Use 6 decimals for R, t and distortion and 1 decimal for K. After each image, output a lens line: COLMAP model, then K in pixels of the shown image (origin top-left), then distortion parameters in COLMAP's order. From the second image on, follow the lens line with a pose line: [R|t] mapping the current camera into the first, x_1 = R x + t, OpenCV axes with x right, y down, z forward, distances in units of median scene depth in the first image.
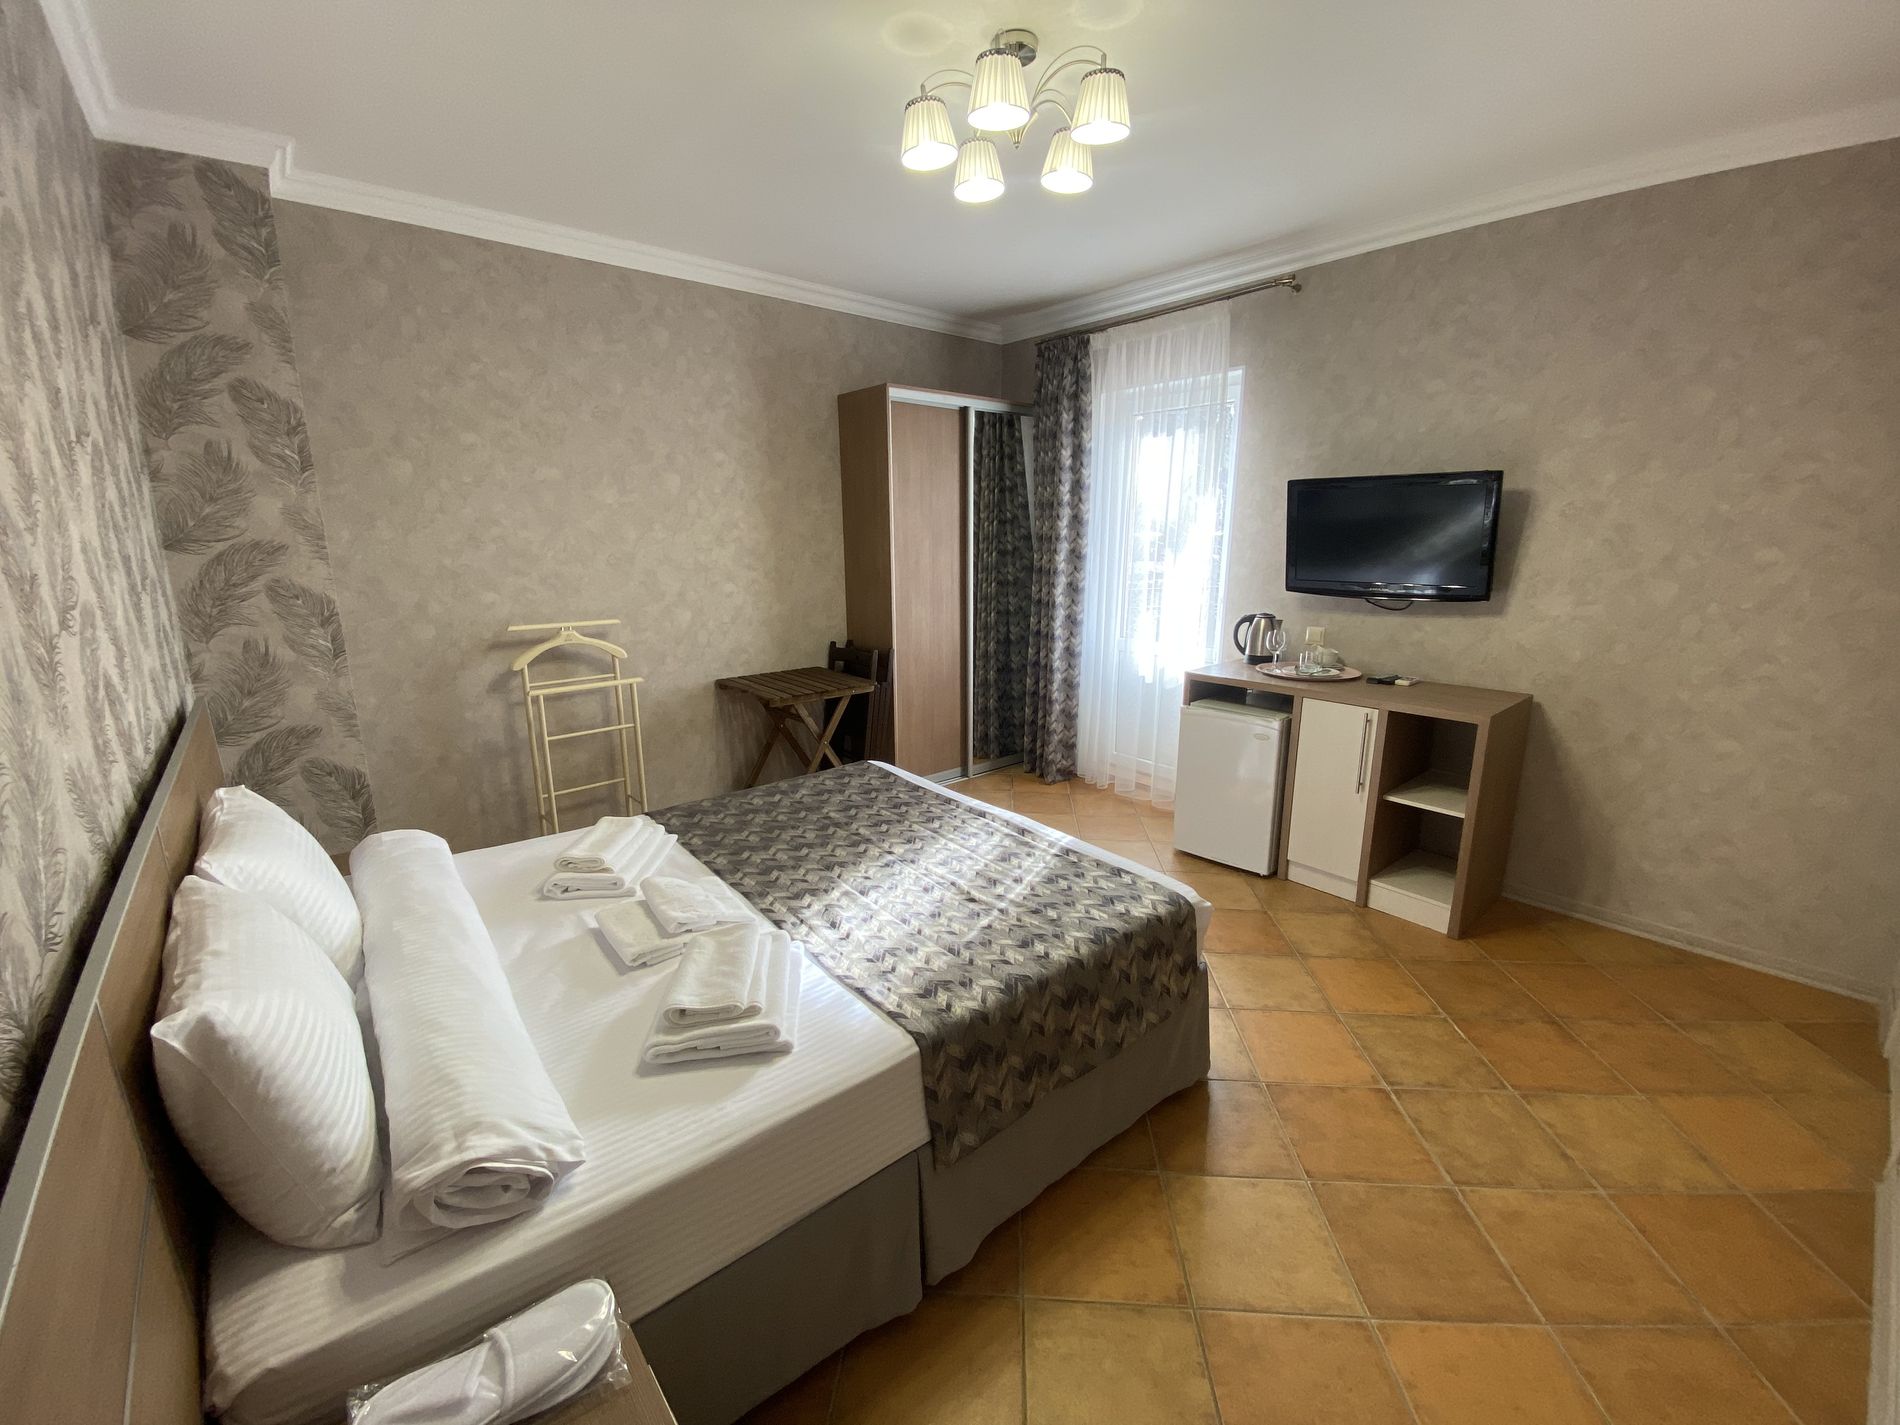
lens RADIAL K [[765.1, 0, 956.3], [0, 765.1, 703.7], [0, 0, 1]] dist [0.001903, -0.017103]
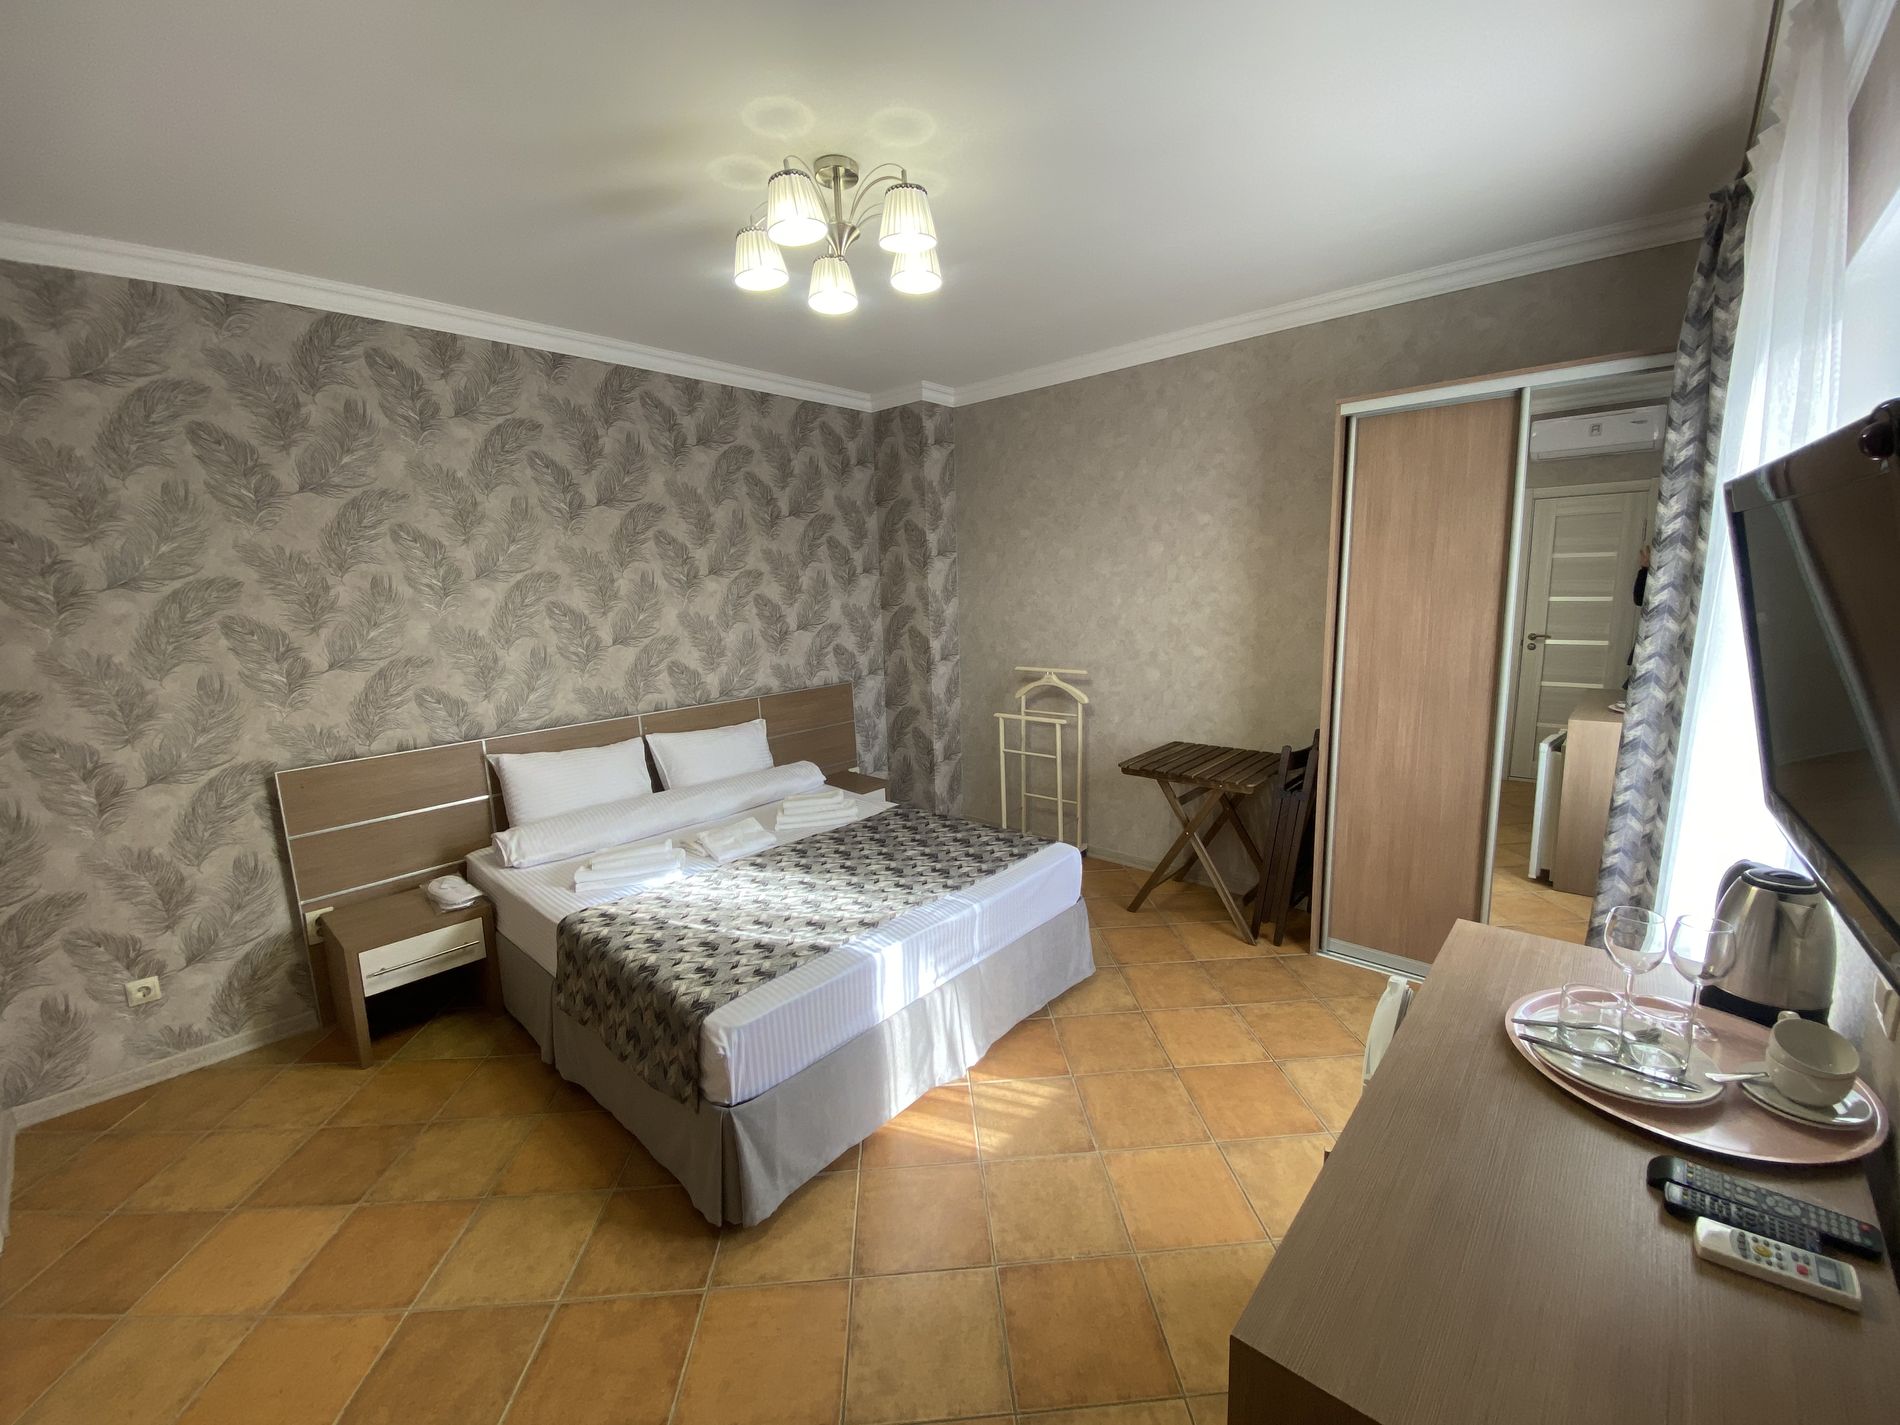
lens RADIAL K [[741.8, 0, 950.0], [0, 741.8, 712.5], [0, 0, 1]] dist [-0.001137, -0.015236]
pose [[0.138489, 0.157736, -0.977722, 0.713376], [-0.182891, 0.974328, 0.131283, -0.171317], [0.973330, 0.160635, 0.163782, 0.661128]]
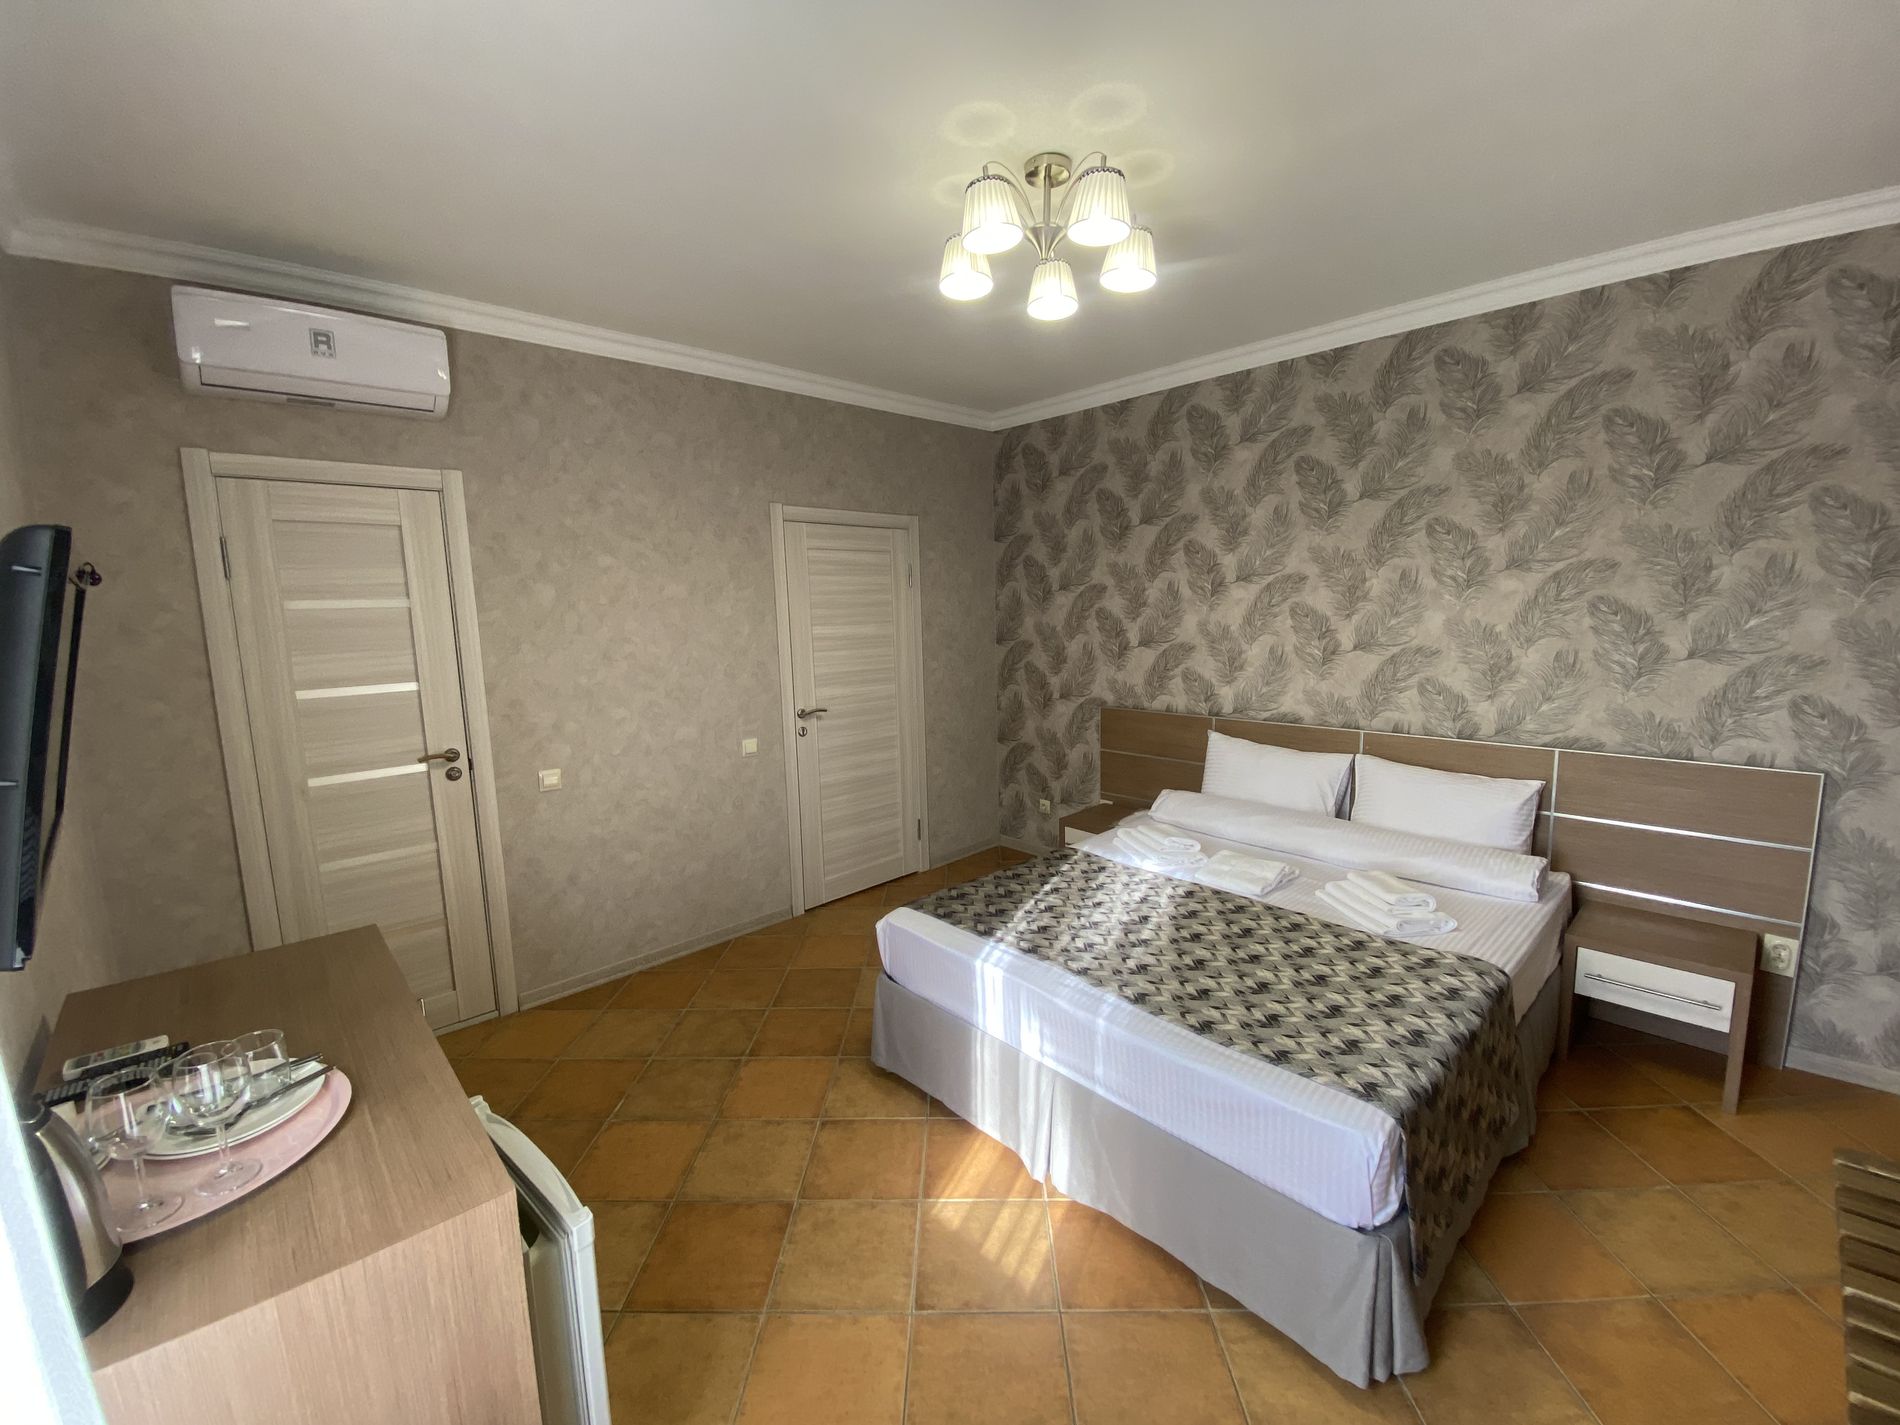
lens RADIAL K [[765.1, 0, 956.3], [0, 765.1, 703.7], [0, 0, 1]] dist [0.001903, -0.017103]
pose [[-0.998802, 0.024810, -0.042172, 0.154025], [0.009030, 0.940569, 0.339482, -0.319845], [0.048088, 0.338694, -0.939667, 1.301308]]
